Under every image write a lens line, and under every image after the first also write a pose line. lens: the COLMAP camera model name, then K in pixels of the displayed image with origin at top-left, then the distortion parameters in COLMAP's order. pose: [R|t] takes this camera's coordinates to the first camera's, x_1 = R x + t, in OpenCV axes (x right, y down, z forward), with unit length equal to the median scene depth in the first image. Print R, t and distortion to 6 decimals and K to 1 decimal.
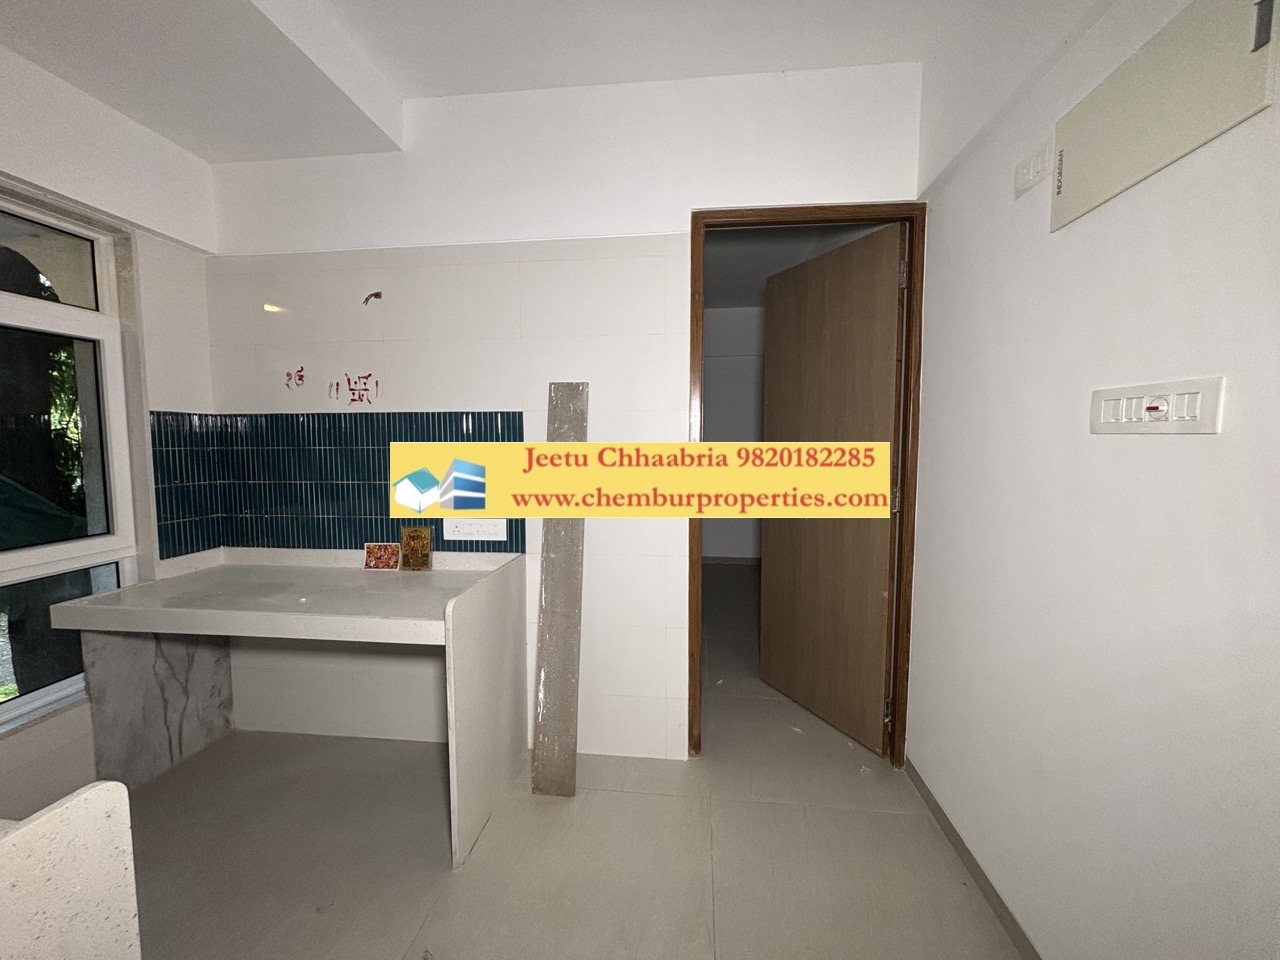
lens RADIAL K [[518.3, 0, 643.6], [0, 518.3, 479.6], [0, 0, 1]] dist [0.003035, 0.000555]
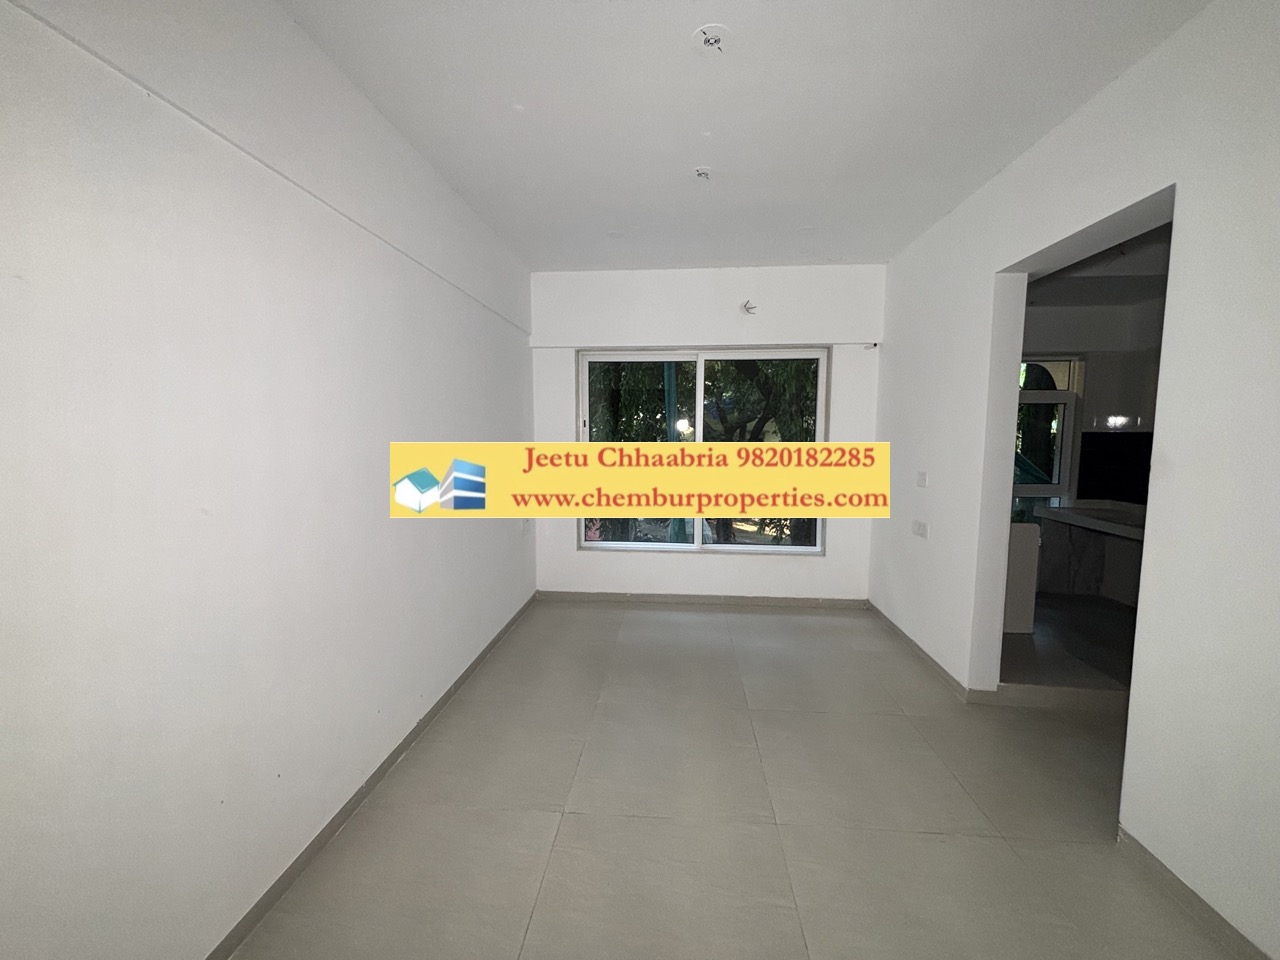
lens RADIAL K [[518.3, 0, 637.9], [0, 518.3, 485.7], [0, 0, 1]] dist [0.003035, 0.000555]
pose [[0.041346, 0.102211, -0.993903, 1.057826], [-0.067770, 0.992750, 0.099273, 0.005123], [0.996844, 0.063252, 0.047973, -0.866473]]
